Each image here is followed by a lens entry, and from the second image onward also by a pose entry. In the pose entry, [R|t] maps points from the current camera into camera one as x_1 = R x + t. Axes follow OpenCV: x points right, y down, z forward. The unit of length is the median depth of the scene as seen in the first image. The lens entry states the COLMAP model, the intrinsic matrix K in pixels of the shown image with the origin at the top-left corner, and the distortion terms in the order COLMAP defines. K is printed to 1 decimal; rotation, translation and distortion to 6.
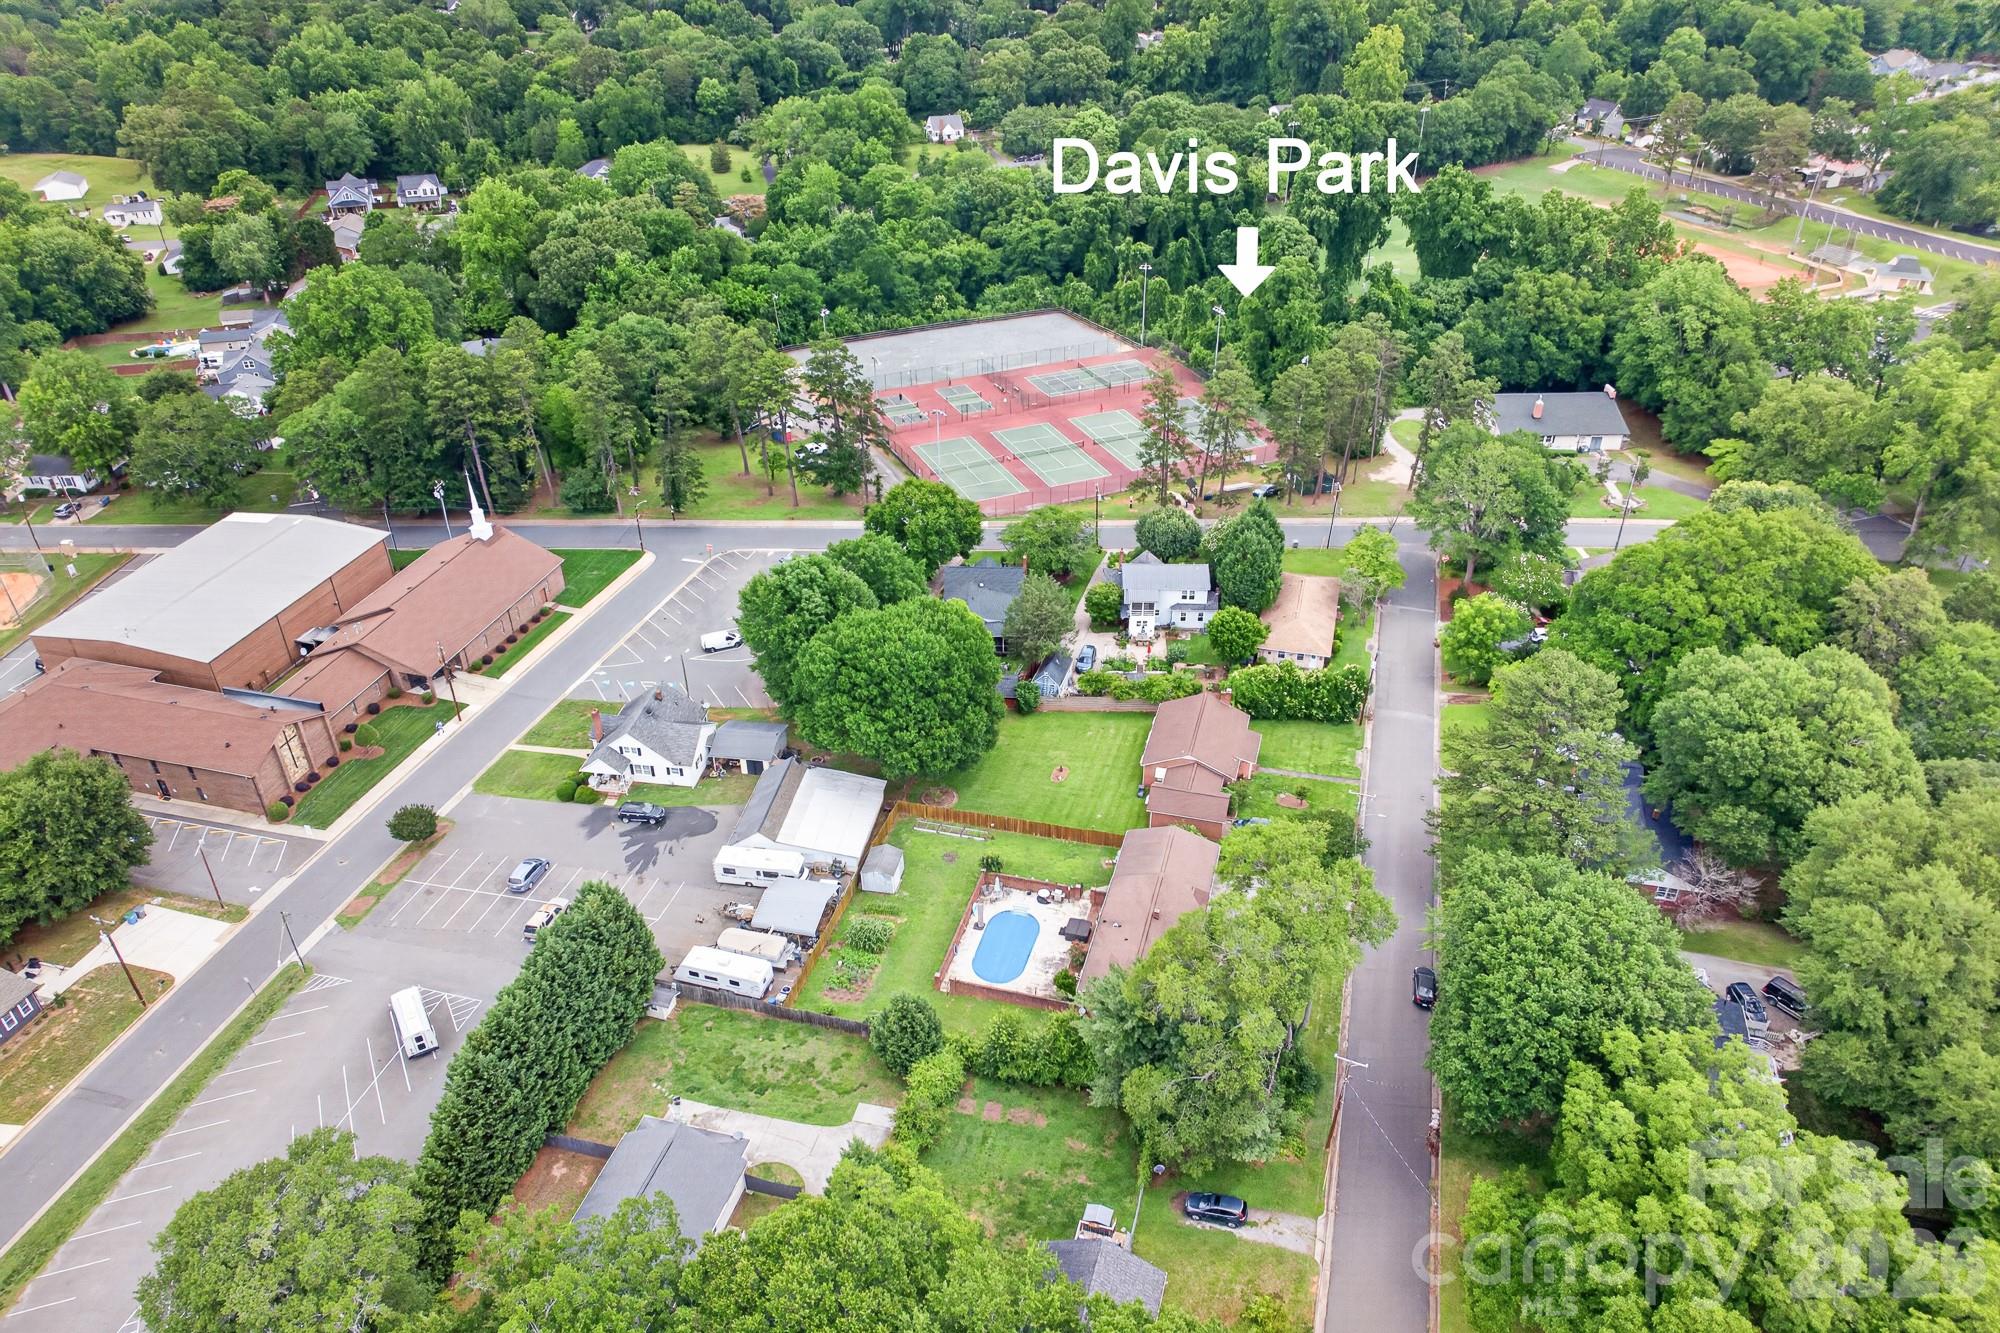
lens RADIAL K [[1528.5, 0, 1003.3], [0, 1528.5, 696.0], [0, 0, 1]] dist [0.001163, 0.039151]
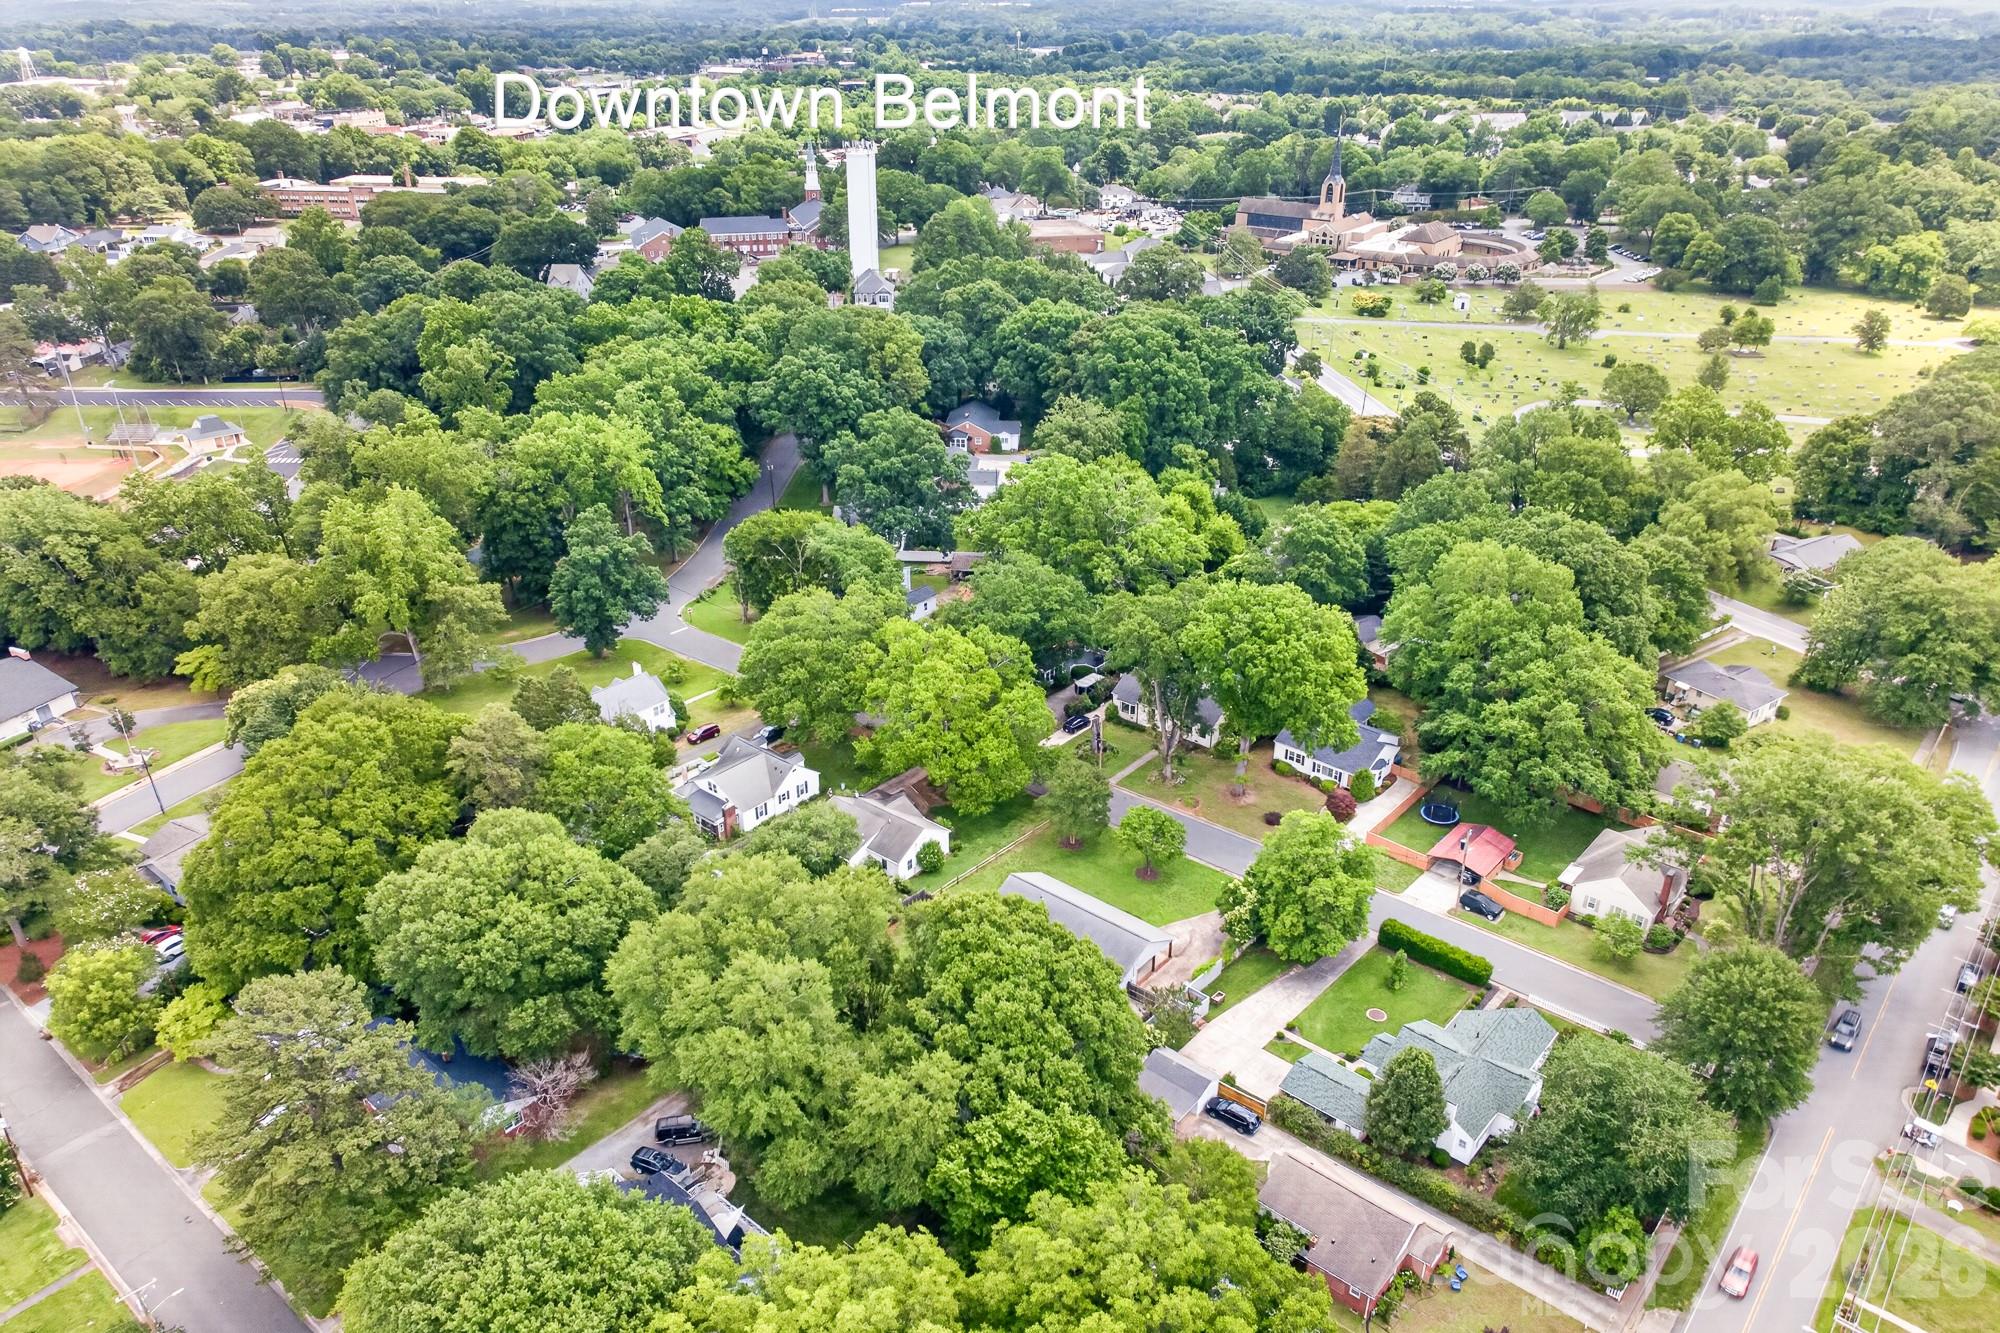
lens RADIAL K [[1319.9, 0, 1000.0], [0, 1319.9, 666.5], [0, 0, 1]] dist [0.004827, -0.023307]
pose [[0.392146, -0.429704, 0.813373, 0.010538], [0.463399, 0.856088, 0.228854, -0.144671], [-0.794659, 0.287172, 0.534836, 0.229332]]
